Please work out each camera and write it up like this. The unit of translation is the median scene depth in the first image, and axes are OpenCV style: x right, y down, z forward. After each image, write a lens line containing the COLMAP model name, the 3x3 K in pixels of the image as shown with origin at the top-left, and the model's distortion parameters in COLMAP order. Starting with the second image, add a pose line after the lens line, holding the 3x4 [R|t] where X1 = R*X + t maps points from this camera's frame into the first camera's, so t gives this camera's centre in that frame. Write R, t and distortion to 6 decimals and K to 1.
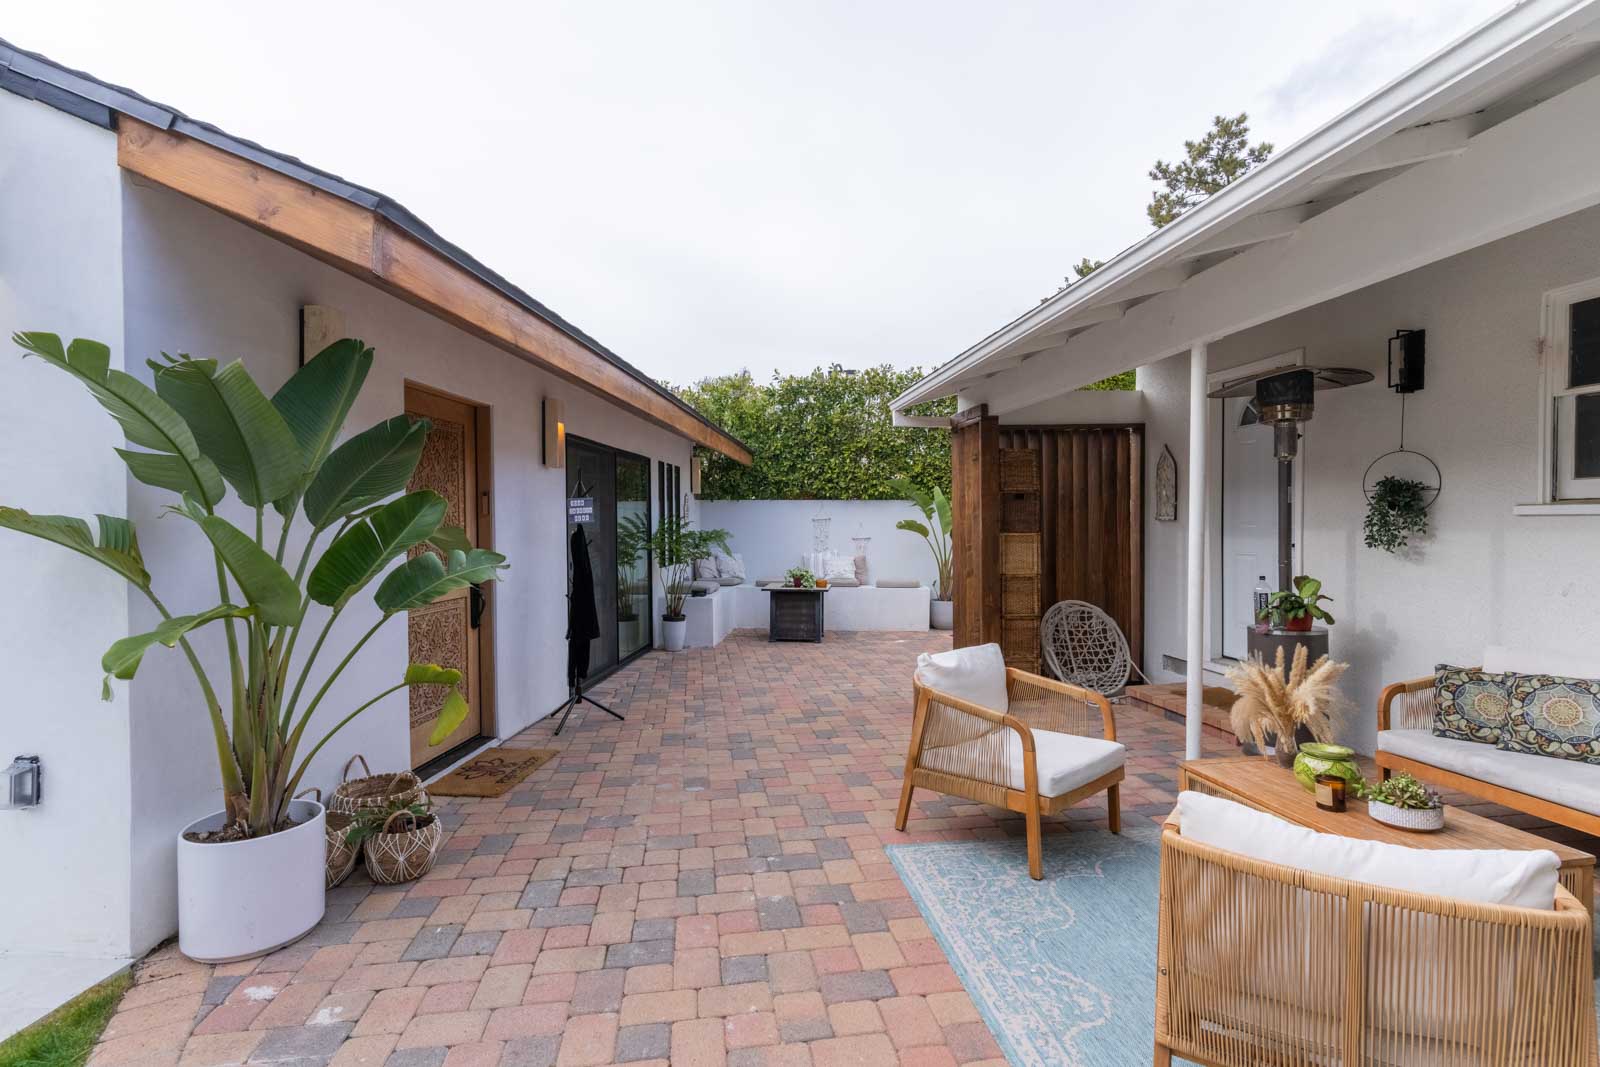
lens RADIAL K [[758.8, 0, 800.5], [0, 758.8, 534.9], [0, 0, 1]] dist [0.002712, 0.000608]
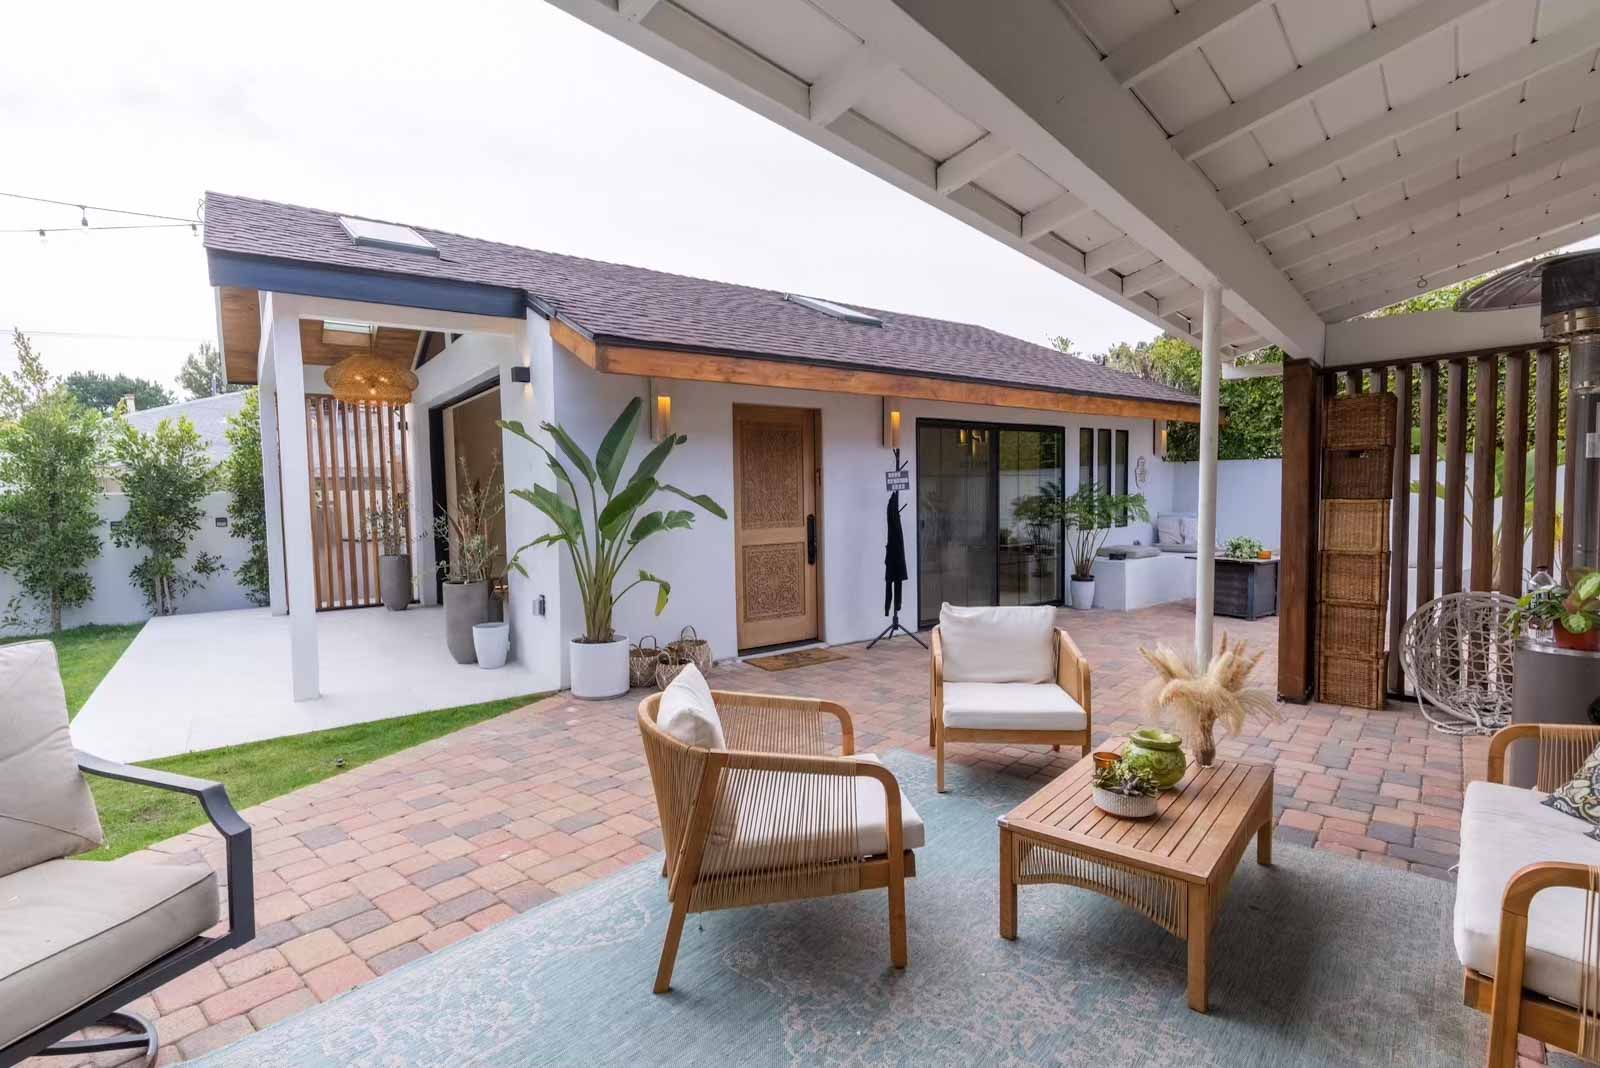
lens RADIAL K [[758.8, 0, 800.5], [0, 758.8, 535.4], [0, 0, 1]] dist [0.002712, 0.000608]
pose [[0.654014, 0.039978, -0.755426, 0.569207], [-0.000537, 0.998627, 0.052384, -0.007053], [0.756482, -0.033854, 0.653137, 0.035674]]
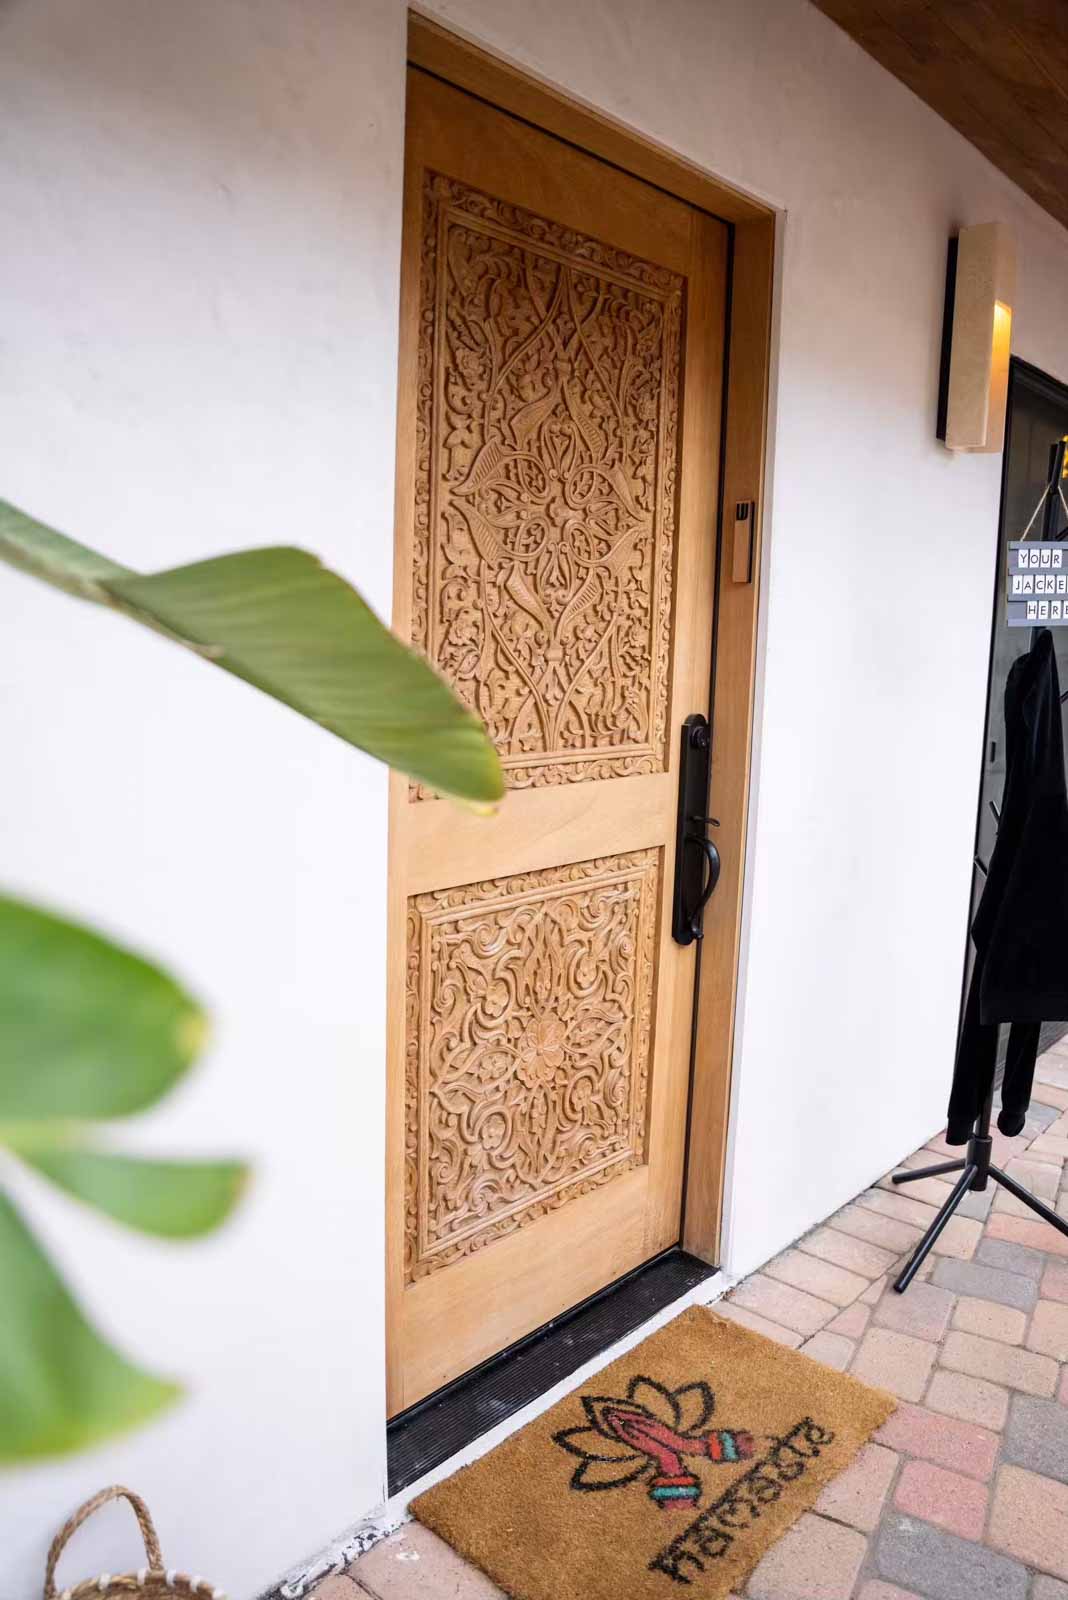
lens RADIAL K [[1164.7, 0, 534.0], [0, 1164.7, 789.0], [0, 0, 1]] dist [-0.096587, 0.003655]
pose [[0.793665, 0.119433, -0.596516, -0.172342], [-0.047814, 0.989753, 0.134549, -0.002751], [0.606473, -0.078265, 0.791243, 0.511215]]
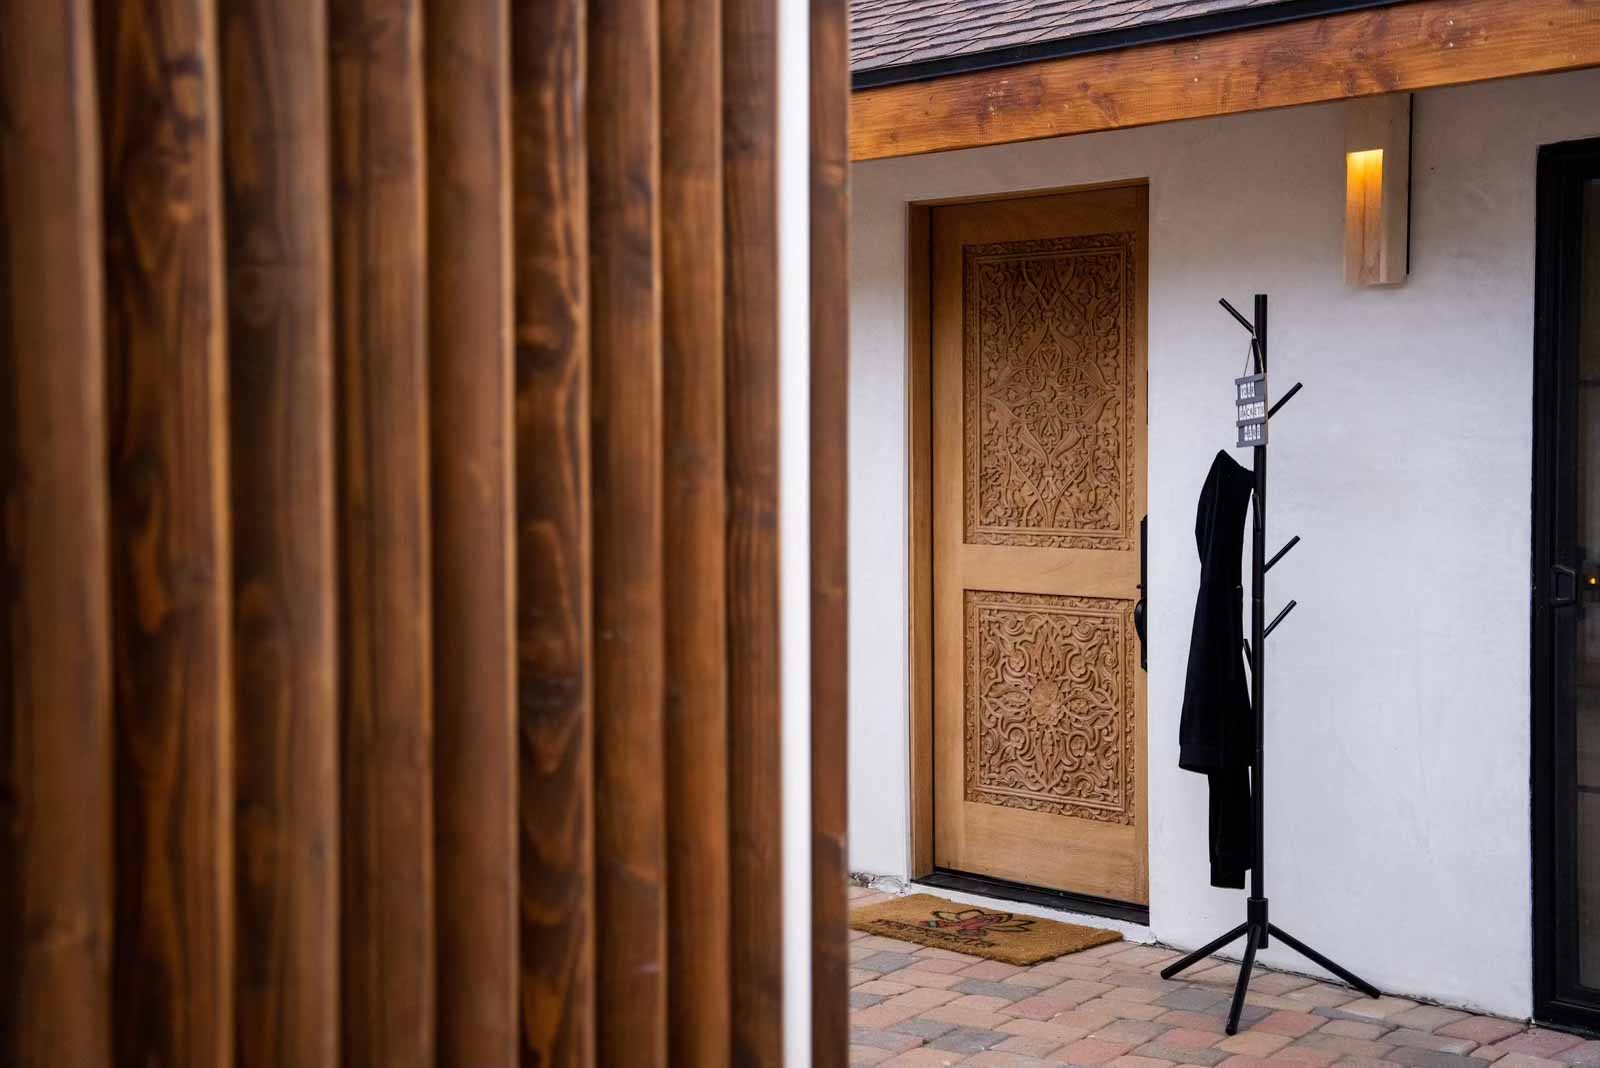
lens RADIAL K [[2310.4, 0, 800.0], [0, 2310.4, 534.3], [0, 0, 1]] dist [0.125606, -0.003919]
pose [[-0.657022, 0.044146, -0.752577, 0.669482], [-0.001205, 0.998221, 0.059608, -0.038373], [0.753870, 0.040071, -0.655800, 1.541241]]
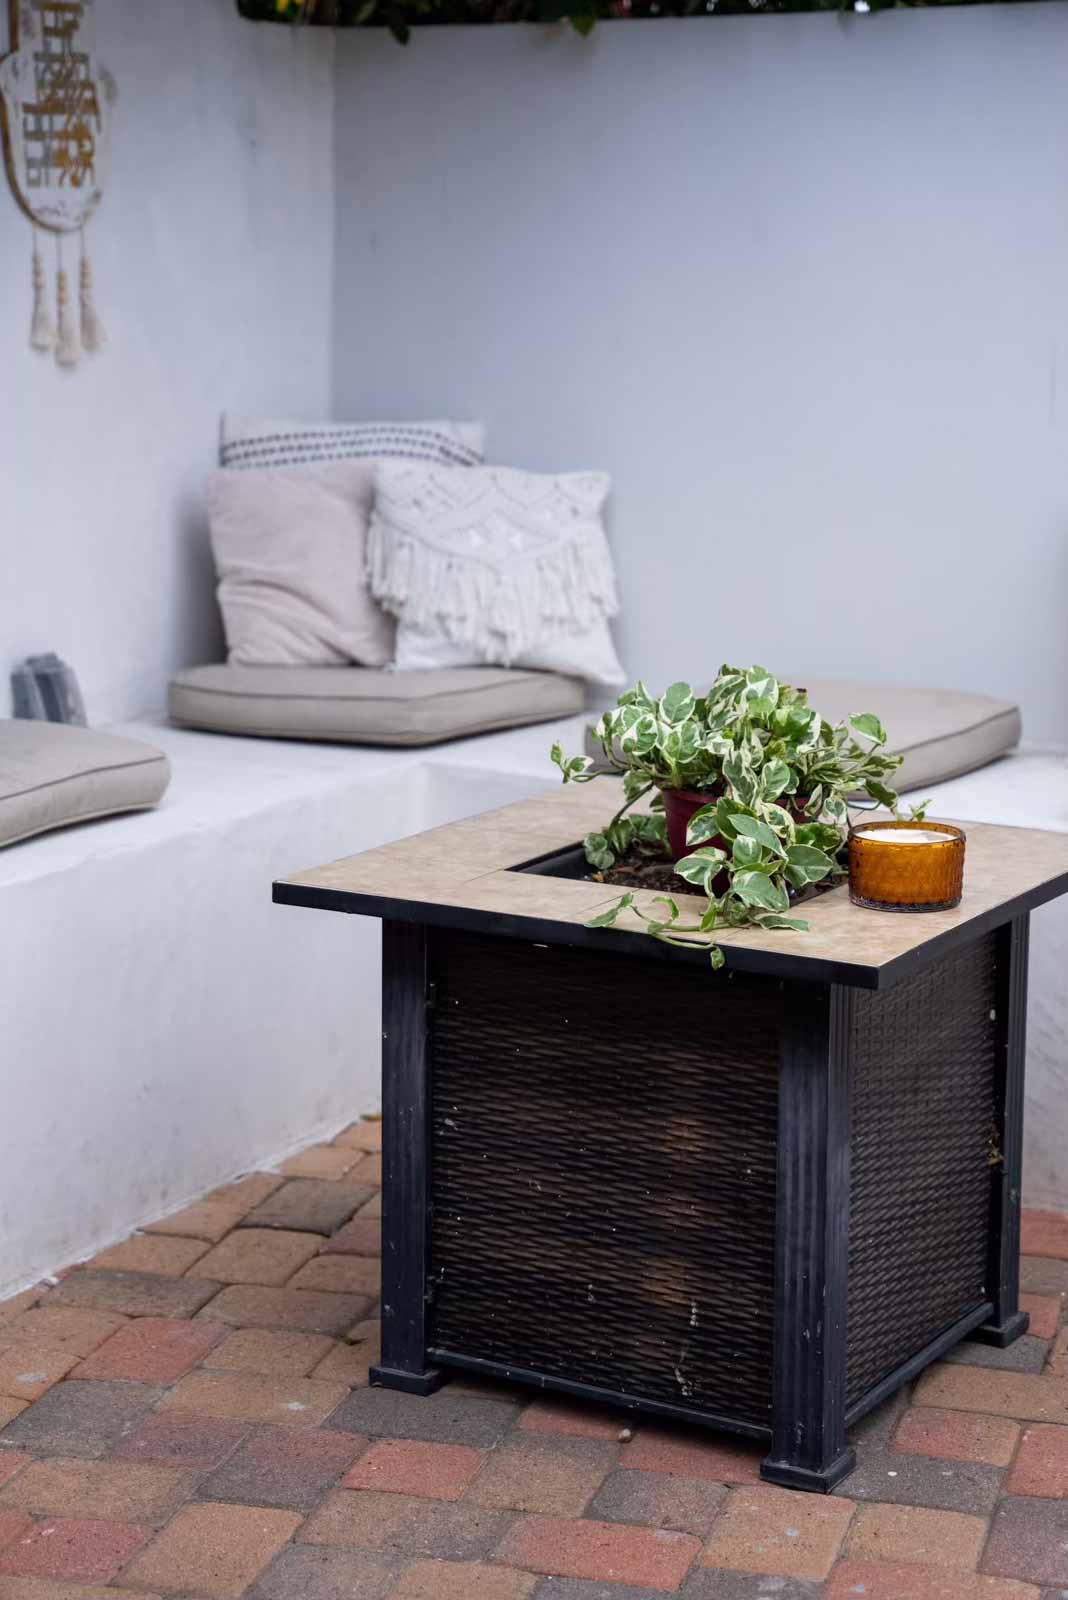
lens RADIAL K [[3058.1, 0, 532.7], [0, 3058.1, 802.8], [0, 0, 1]] dist [0.272918, 0.339399]
pose [[0.907822, 0.080725, -0.411512, 0.242729], [-0.008508, 0.984641, 0.174384, -0.019034], [0.419269, -0.154809, 0.894566, 1.057251]]
